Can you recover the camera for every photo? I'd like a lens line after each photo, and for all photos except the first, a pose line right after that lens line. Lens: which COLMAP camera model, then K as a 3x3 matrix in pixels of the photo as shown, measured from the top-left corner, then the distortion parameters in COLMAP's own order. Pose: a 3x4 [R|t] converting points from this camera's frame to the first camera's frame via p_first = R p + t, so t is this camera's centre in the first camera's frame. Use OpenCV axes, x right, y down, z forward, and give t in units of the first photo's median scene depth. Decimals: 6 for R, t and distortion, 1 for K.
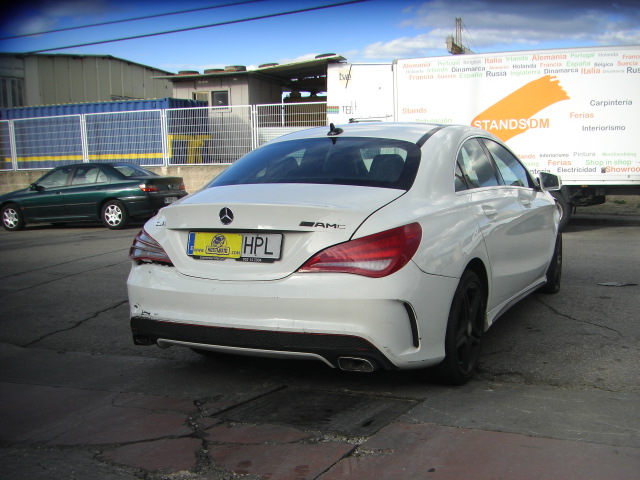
lens RADIAL K [[702.5, 0, 323.3], [0, 702.5, 316.3], [0, 0, 1]] dist [-0.143940, 0.000000]
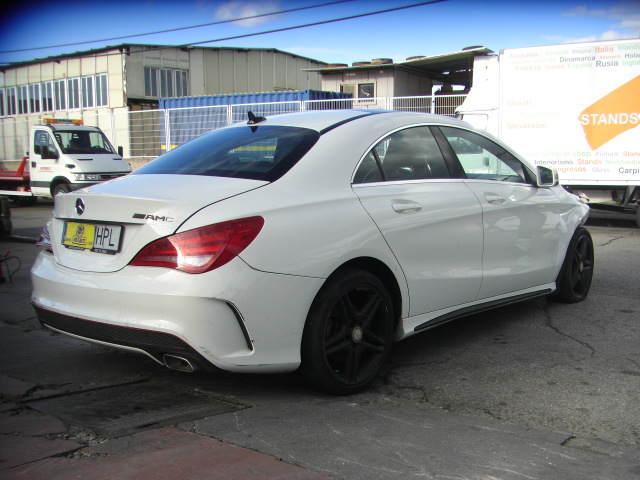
lens RADIAL K [[696.9, 0, 321.4], [0, 696.9, 322.3], [0, 0, 1]] dist [-0.131795, 0.000000]
pose [[0.972449, 0.063379, -0.224334, 0.366694], [-0.059049, 0.997917, 0.025962, -0.019510], [0.225512, -0.012000, 0.974166, 0.100045]]
